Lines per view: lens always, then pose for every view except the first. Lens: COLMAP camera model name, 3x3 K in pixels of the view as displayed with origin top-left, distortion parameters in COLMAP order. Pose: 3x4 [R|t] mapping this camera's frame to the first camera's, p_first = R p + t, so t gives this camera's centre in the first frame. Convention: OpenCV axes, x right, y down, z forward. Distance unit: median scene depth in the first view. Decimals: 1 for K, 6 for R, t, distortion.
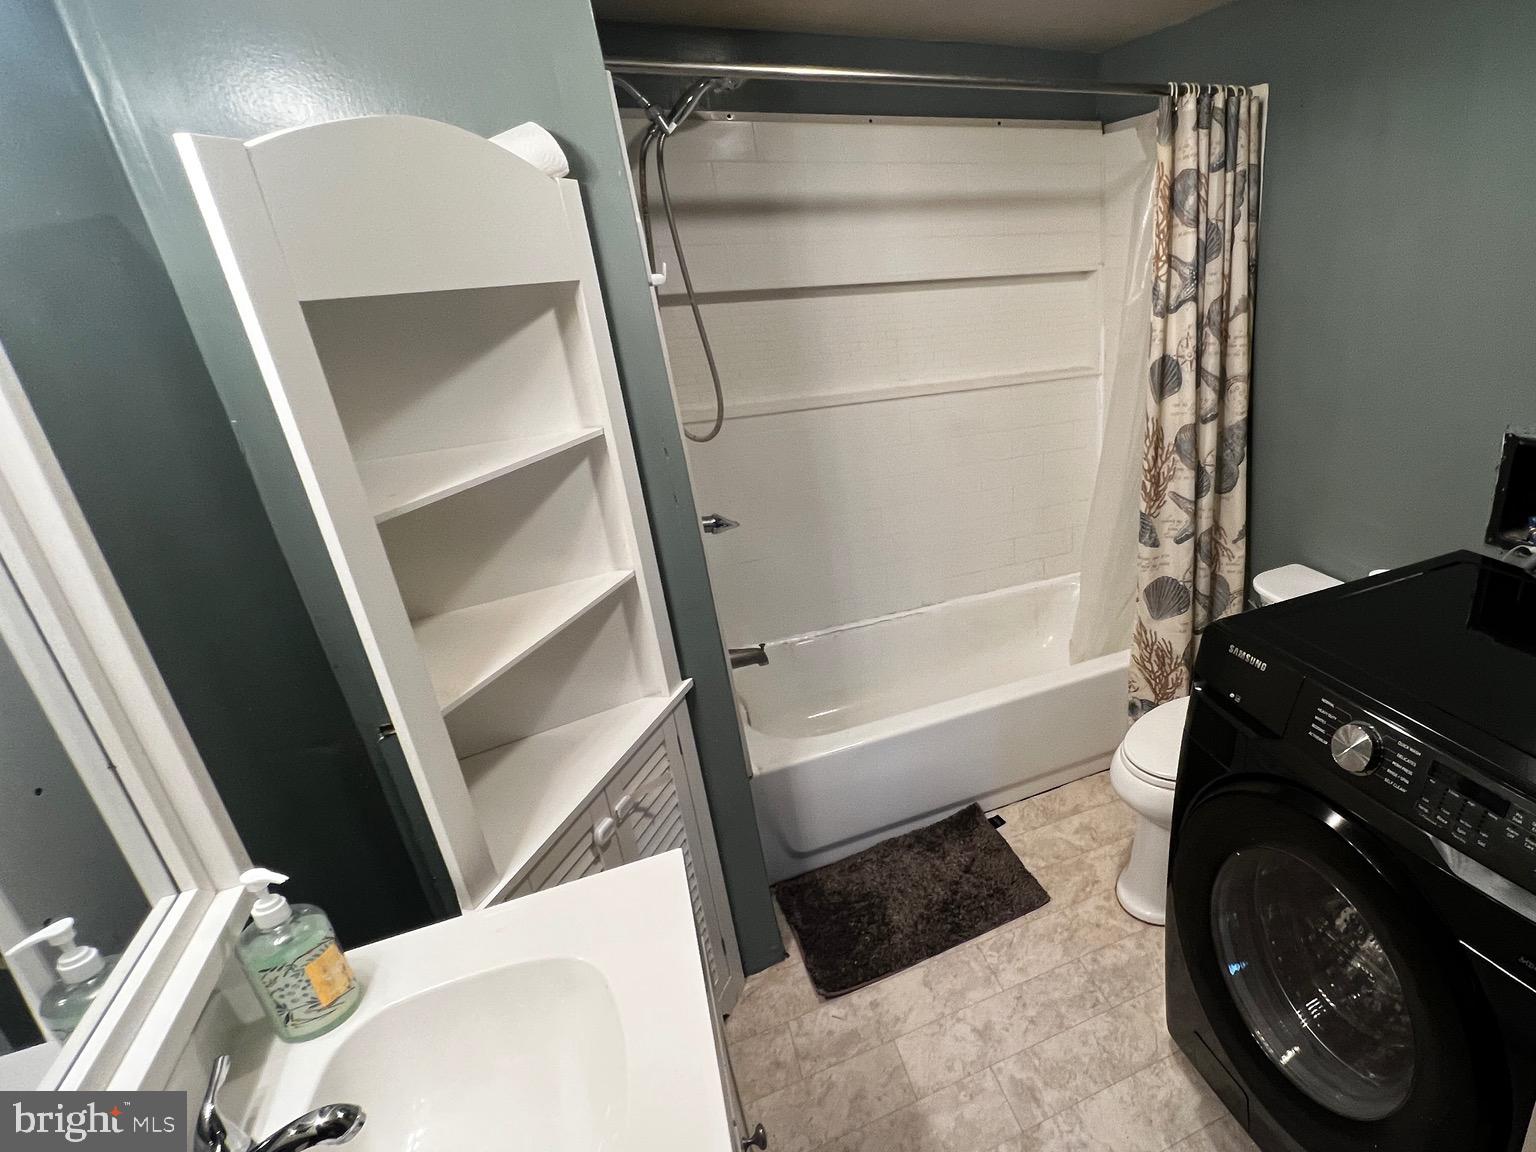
lens RADIAL K [[815.8, 0, 802.9], [0, 815.8, 545.0], [0, 0, 1]] dist [-0.002634, 0.001228]
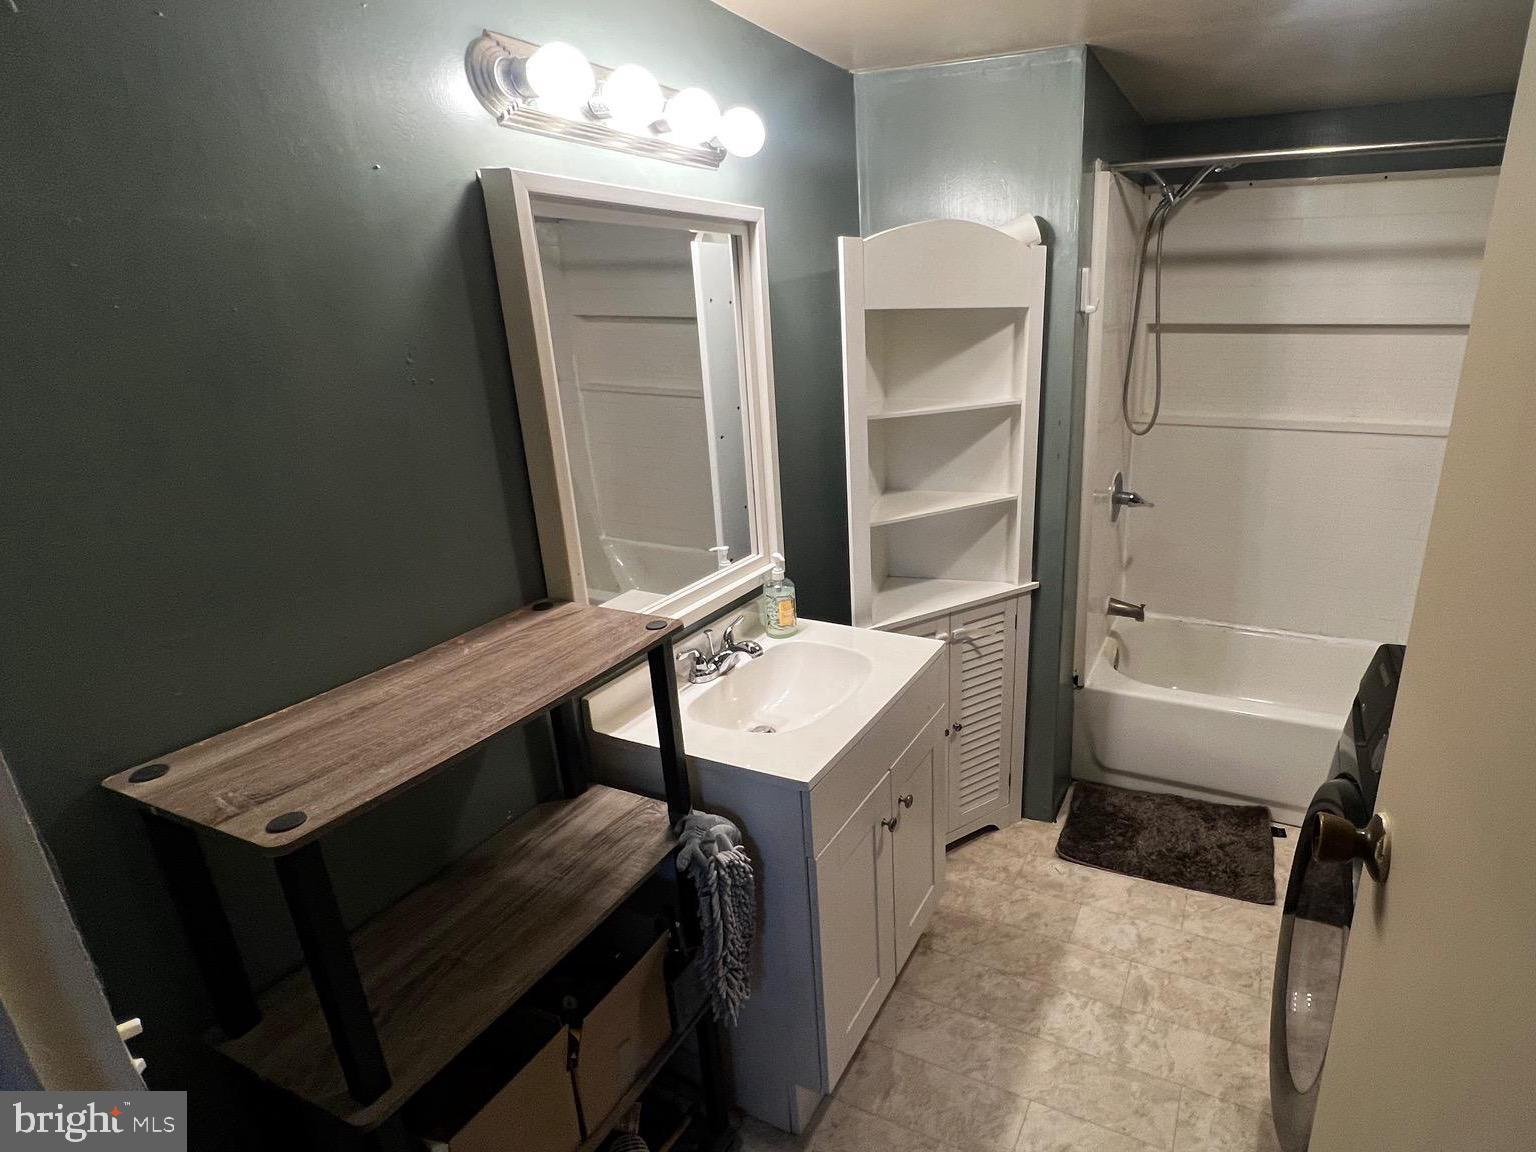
lens RADIAL K [[815.8, 0, 762.3], [0, 815.8, 561.2], [0, 0, 1]] dist [-0.002634, 0.001228]
pose [[0.541921, 0.290098, -0.788774, 0.696230], [-0.301544, 0.943161, 0.139705, 0.070041], [0.784470, 0.162141, 0.598596, -0.250297]]
